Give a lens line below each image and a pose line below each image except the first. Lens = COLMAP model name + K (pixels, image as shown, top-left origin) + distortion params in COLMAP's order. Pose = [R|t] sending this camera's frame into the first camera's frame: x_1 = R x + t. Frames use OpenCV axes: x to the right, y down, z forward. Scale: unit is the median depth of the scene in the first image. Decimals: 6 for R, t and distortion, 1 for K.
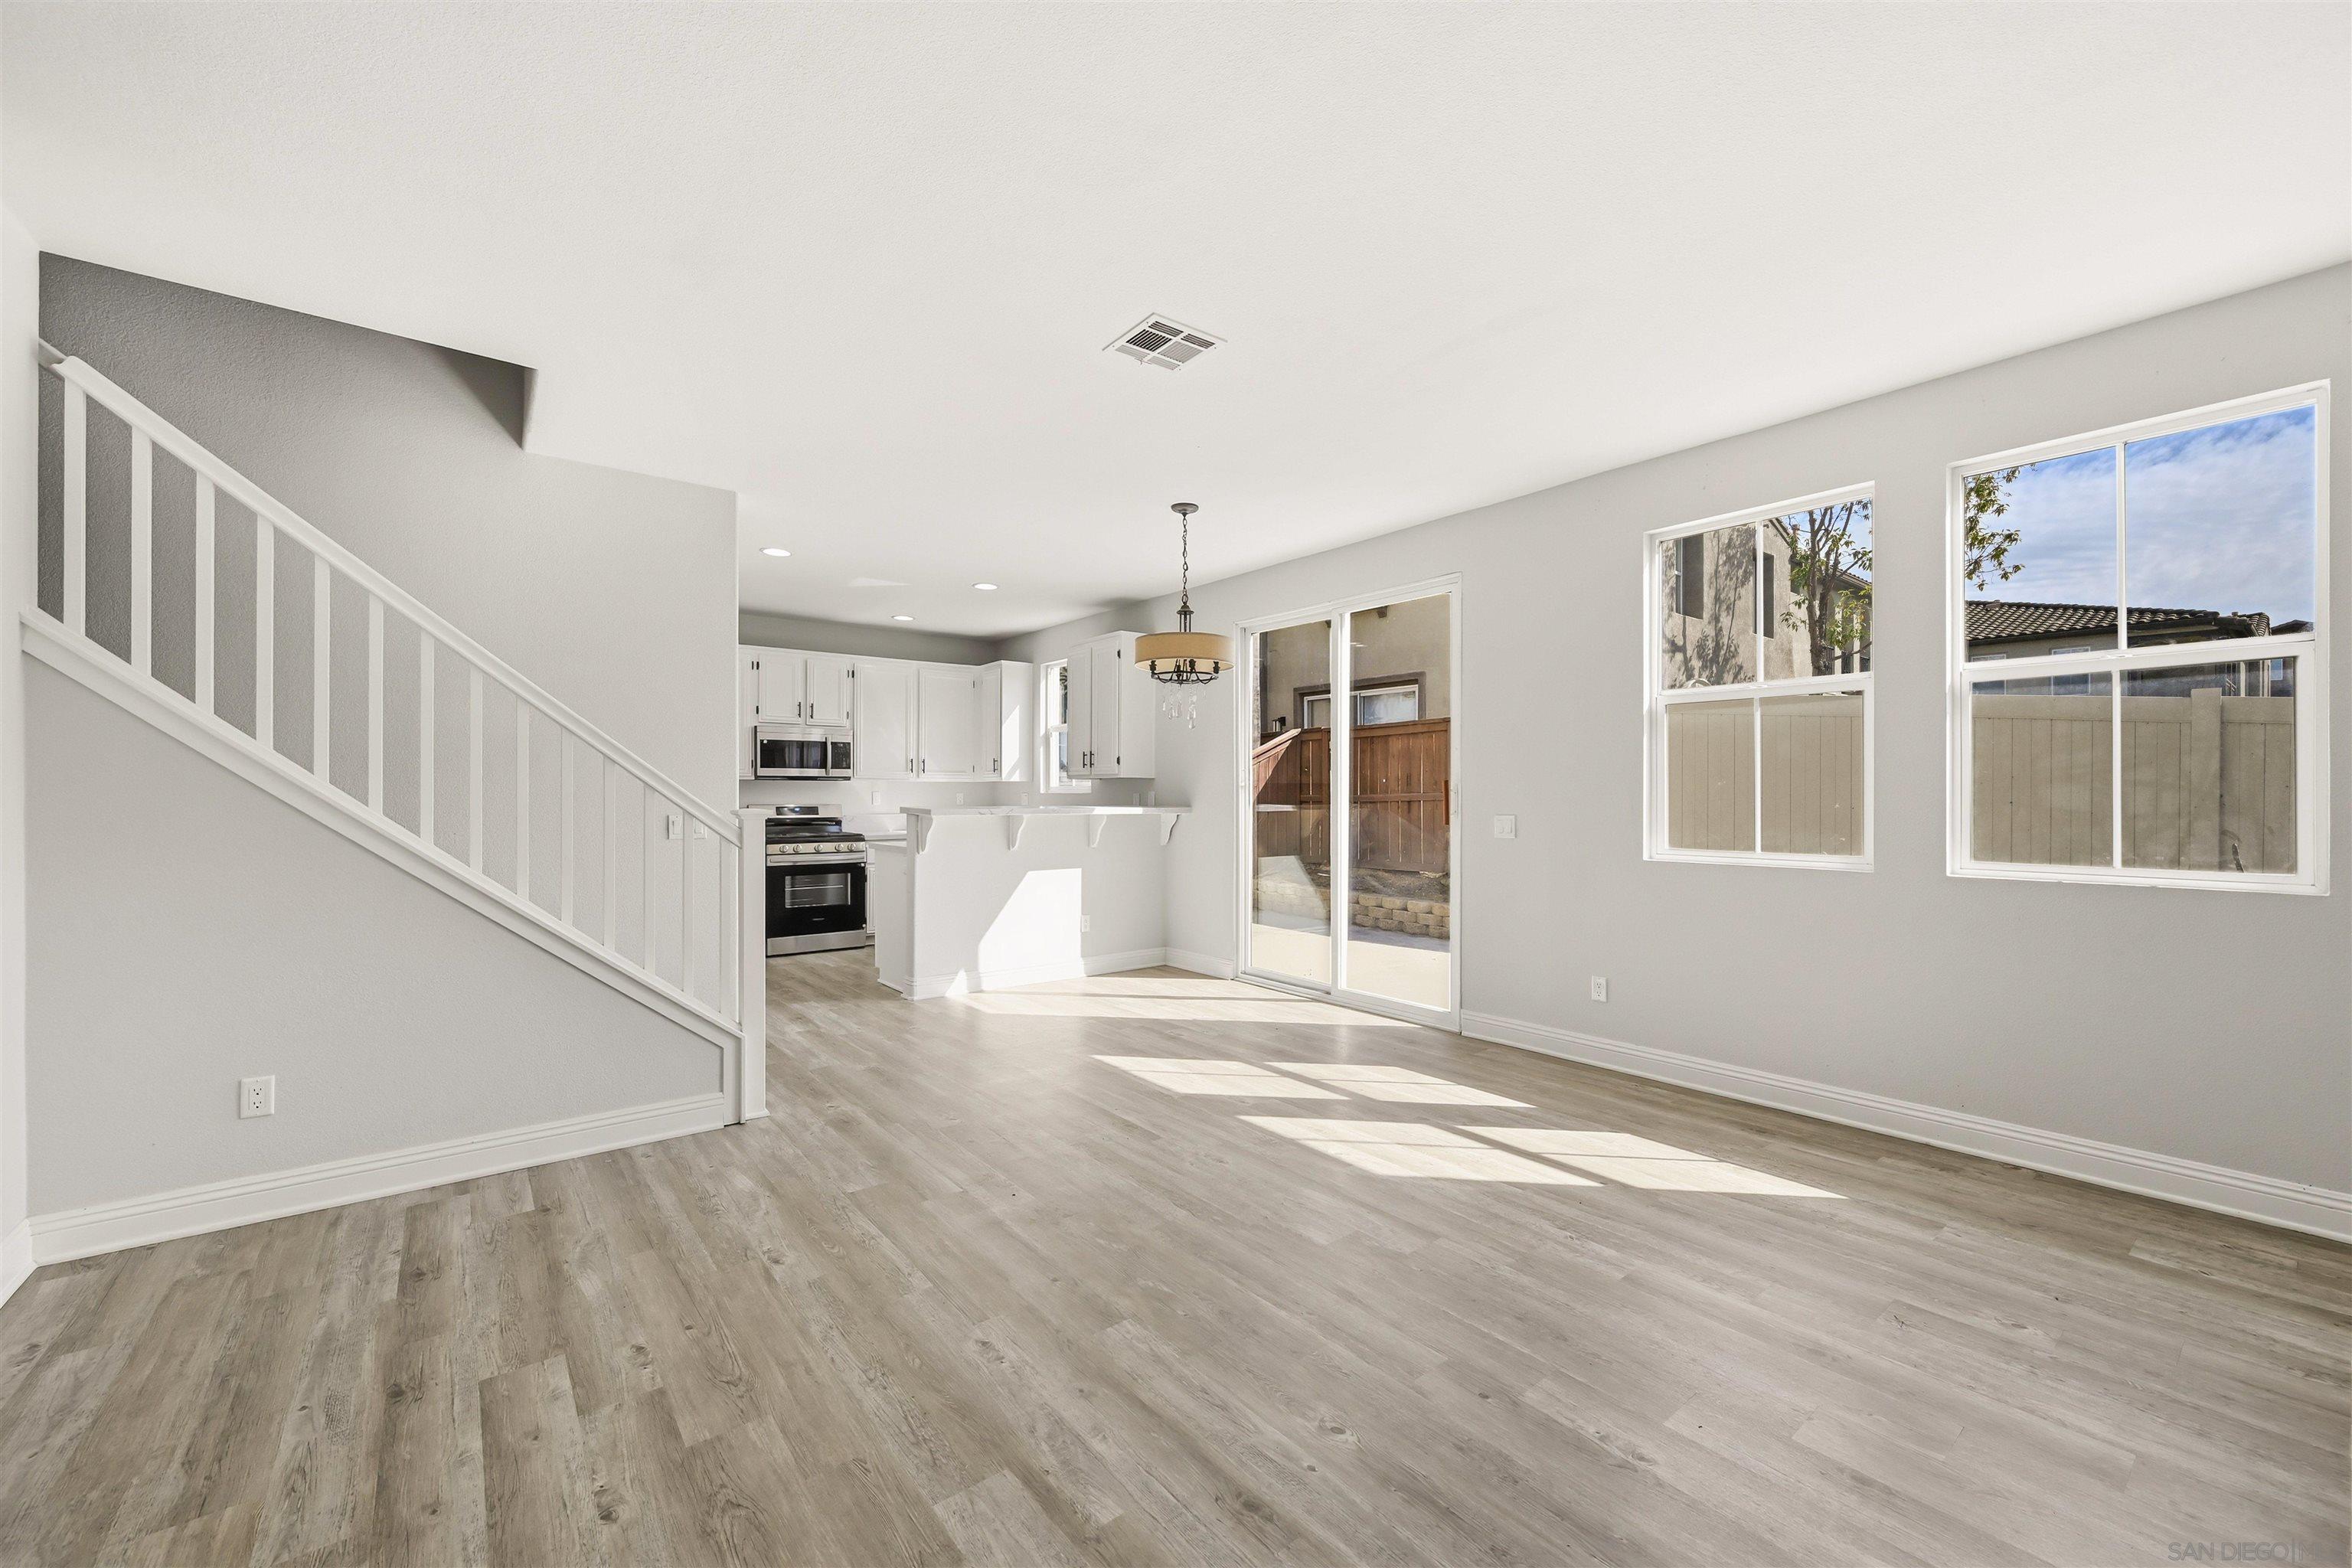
lens RADIAL K [[920.5, 0, 1184.9], [0, 920.5, 796.7], [0, 0, 1]] dist [-0.002856, 0.000339]
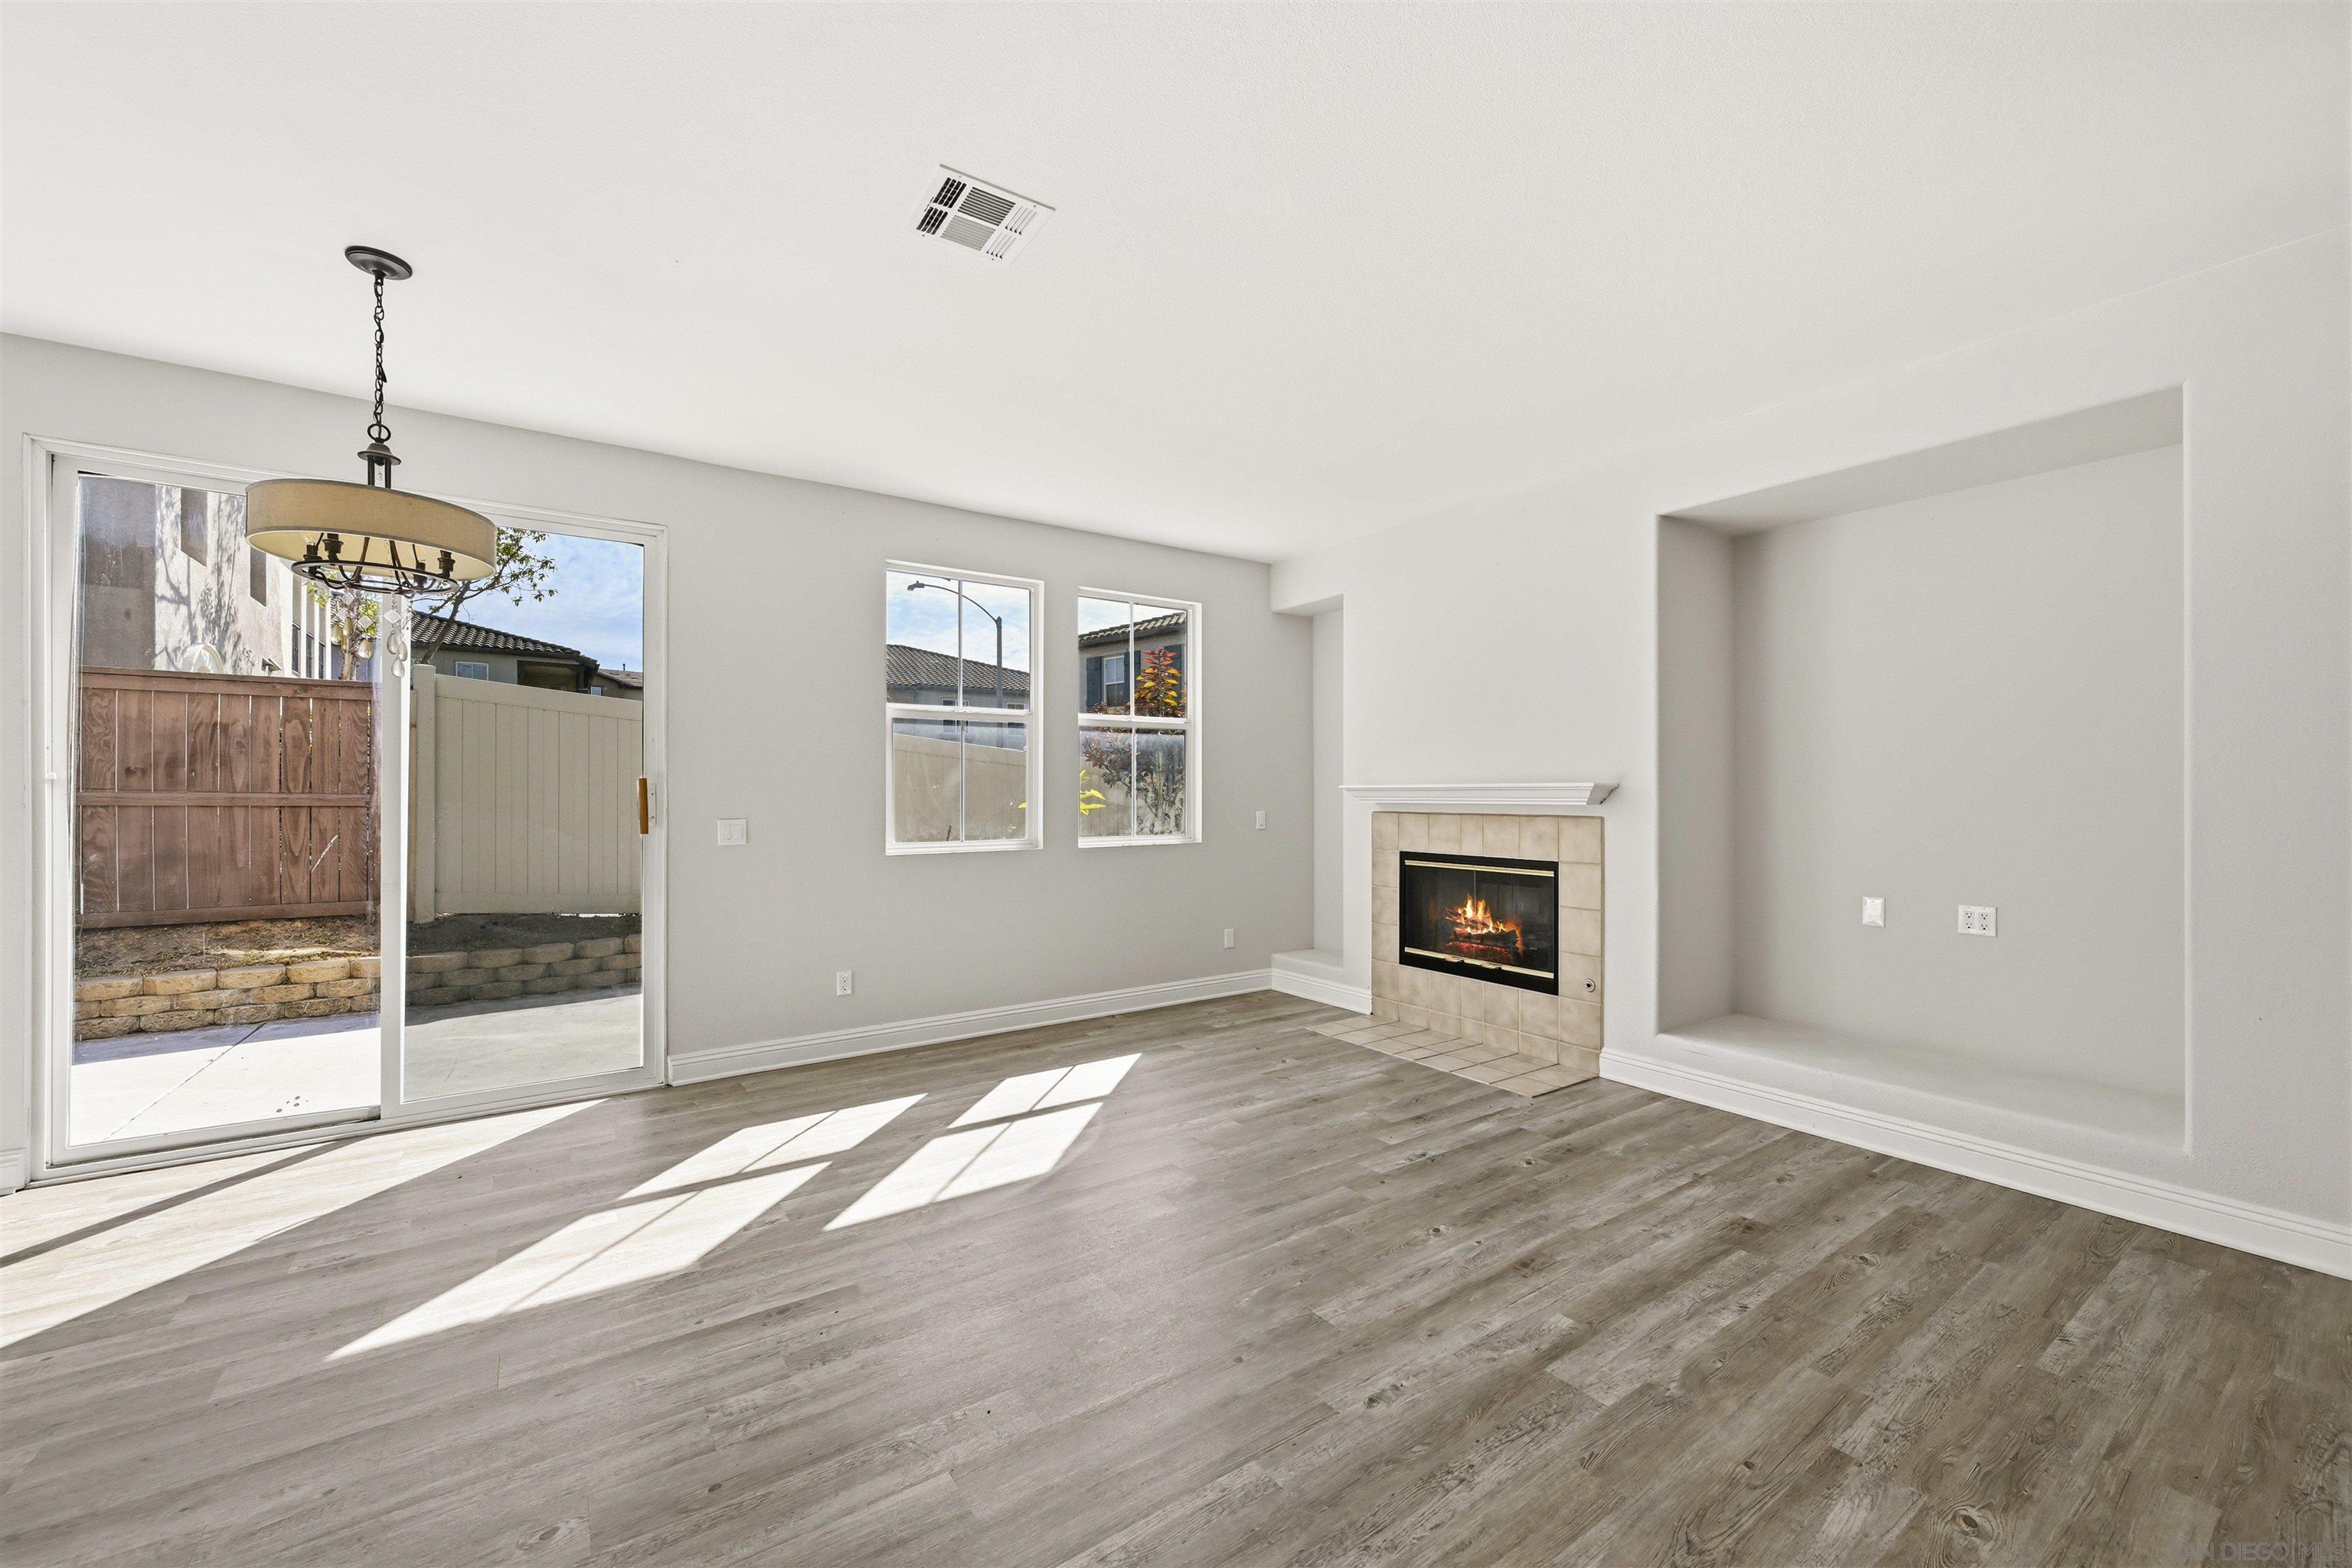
lens RADIAL K [[920.5, 0, 1184.9], [0, 920.5, 796.7], [0, 0, 1]] dist [-0.002856, 0.000339]
pose [[0.061364, -0.003899, 0.998108, -0.692234], [0.005352, 0.999979, 0.003577, -0.002637], [-0.998101, 0.005123, 0.061383, 0.689633]]
